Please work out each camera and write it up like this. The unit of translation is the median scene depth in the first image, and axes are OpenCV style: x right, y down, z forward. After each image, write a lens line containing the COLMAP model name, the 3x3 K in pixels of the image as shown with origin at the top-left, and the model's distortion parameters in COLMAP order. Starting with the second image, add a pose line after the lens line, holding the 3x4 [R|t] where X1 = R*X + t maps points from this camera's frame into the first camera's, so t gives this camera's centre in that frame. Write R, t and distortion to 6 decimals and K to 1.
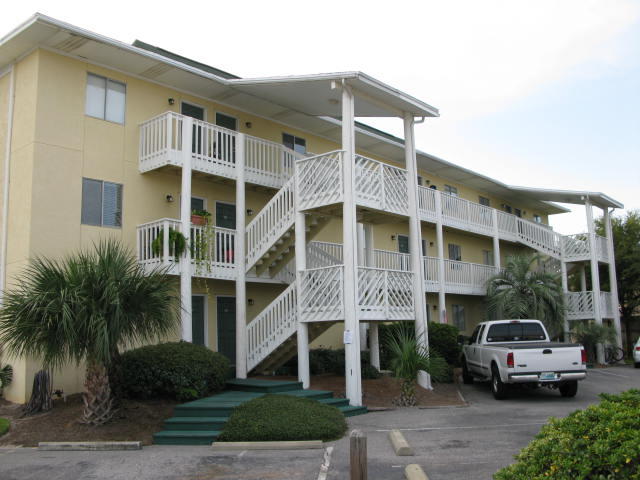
lens RADIAL K [[646.6, 0, 320.4], [0, 646.6, 238.3], [0, 0, 1]] dist [-0.114127, 0.000000]
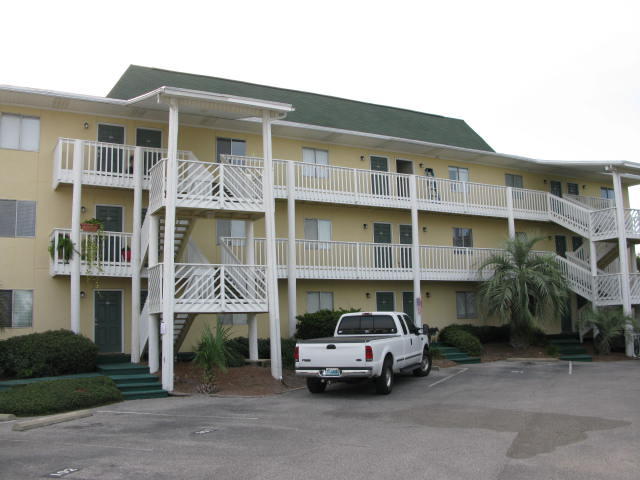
lens RADIAL K [[646.6, 0, 320.8], [0, 646.6, 239.2], [0, 0, 1]] dist [-0.114127, 0.000000]
pose [[0.932395, -0.043870, -0.358768, 0.623006], [0.054221, 0.998351, 0.018837, -0.005164], [0.357350, -0.037016, 0.933237, 0.068764]]
